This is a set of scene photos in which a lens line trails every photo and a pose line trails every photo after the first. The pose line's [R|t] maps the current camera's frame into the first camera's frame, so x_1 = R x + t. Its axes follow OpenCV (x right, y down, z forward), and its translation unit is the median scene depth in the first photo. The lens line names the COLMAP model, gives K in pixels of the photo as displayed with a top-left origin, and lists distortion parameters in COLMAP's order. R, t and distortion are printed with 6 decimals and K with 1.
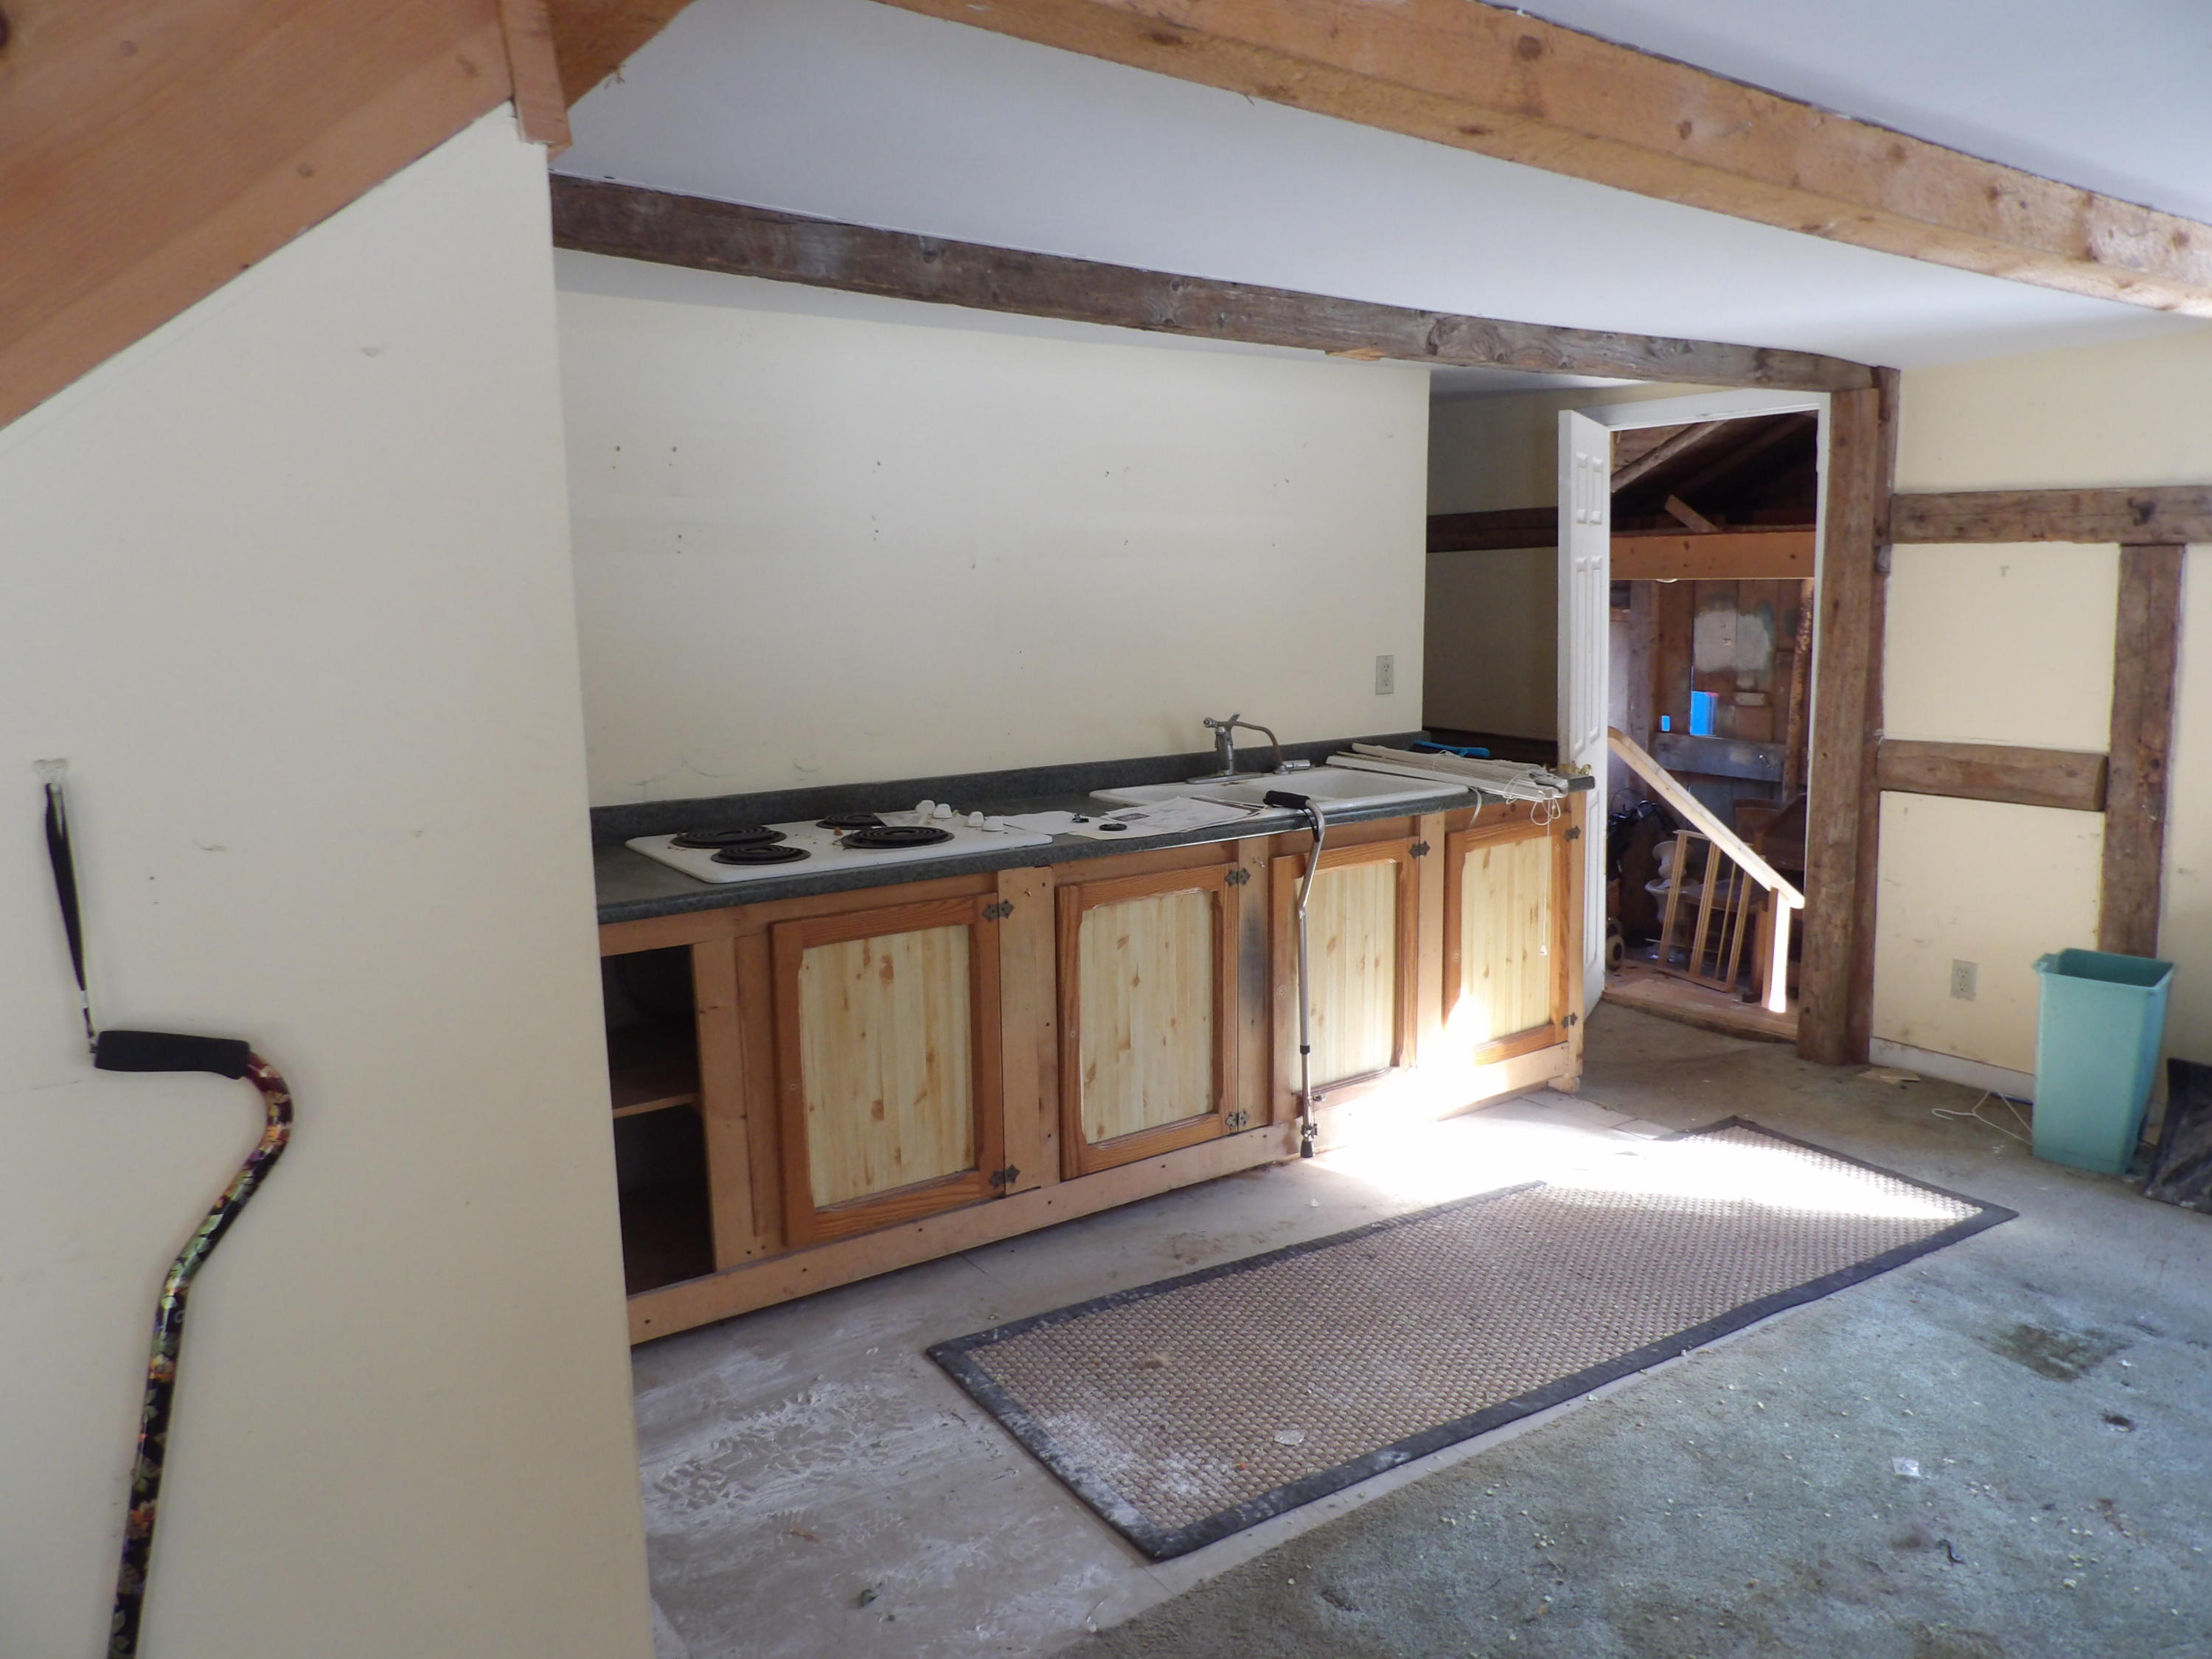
lens RADIAL K [[1584.8, 0, 1104.9], [0, 1584.8, 839.8], [0, 0, 1]] dist [-0.039787, 0.045269]
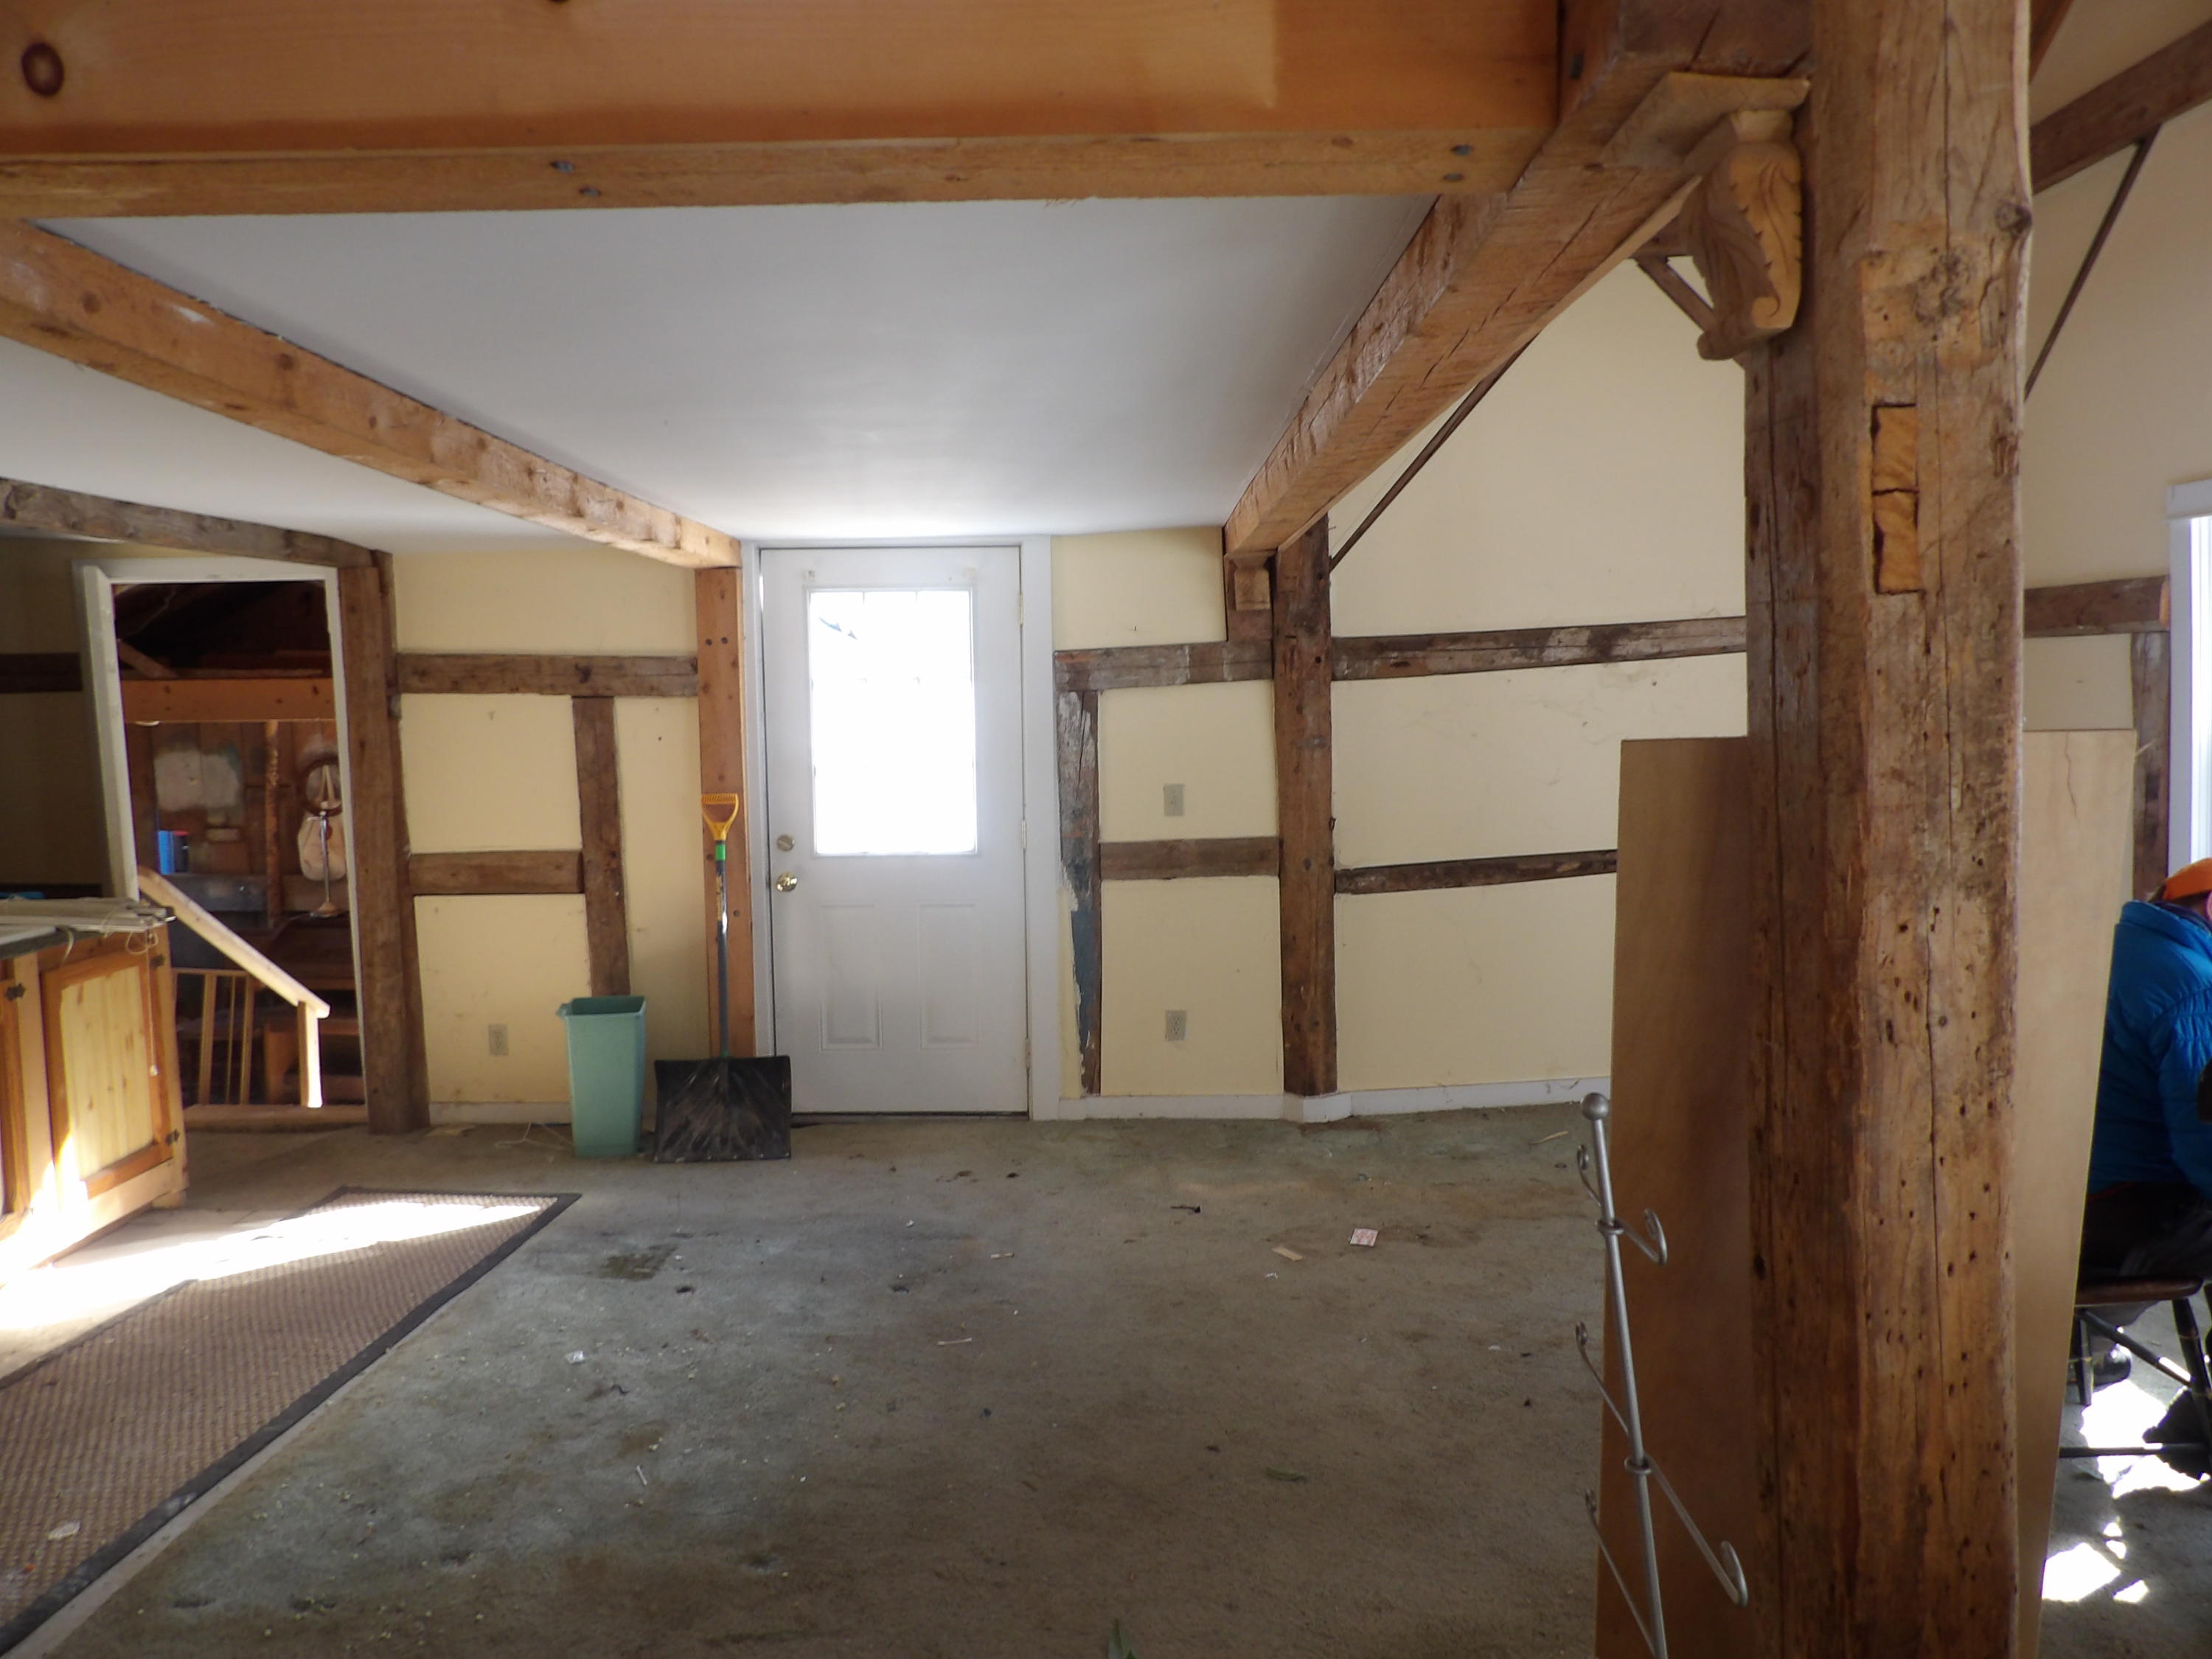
lens RADIAL K [[1584.8, 0, 1112.4], [0, 1584.8, 824.2], [0, 0, 1]] dist [-0.039787, 0.045269]
pose [[0.578896, -0.057512, 0.813371, -0.214561], [0.134568, 0.990570, -0.025734, 0.020894], [-0.804221, 0.124351, 0.581176, -0.168133]]
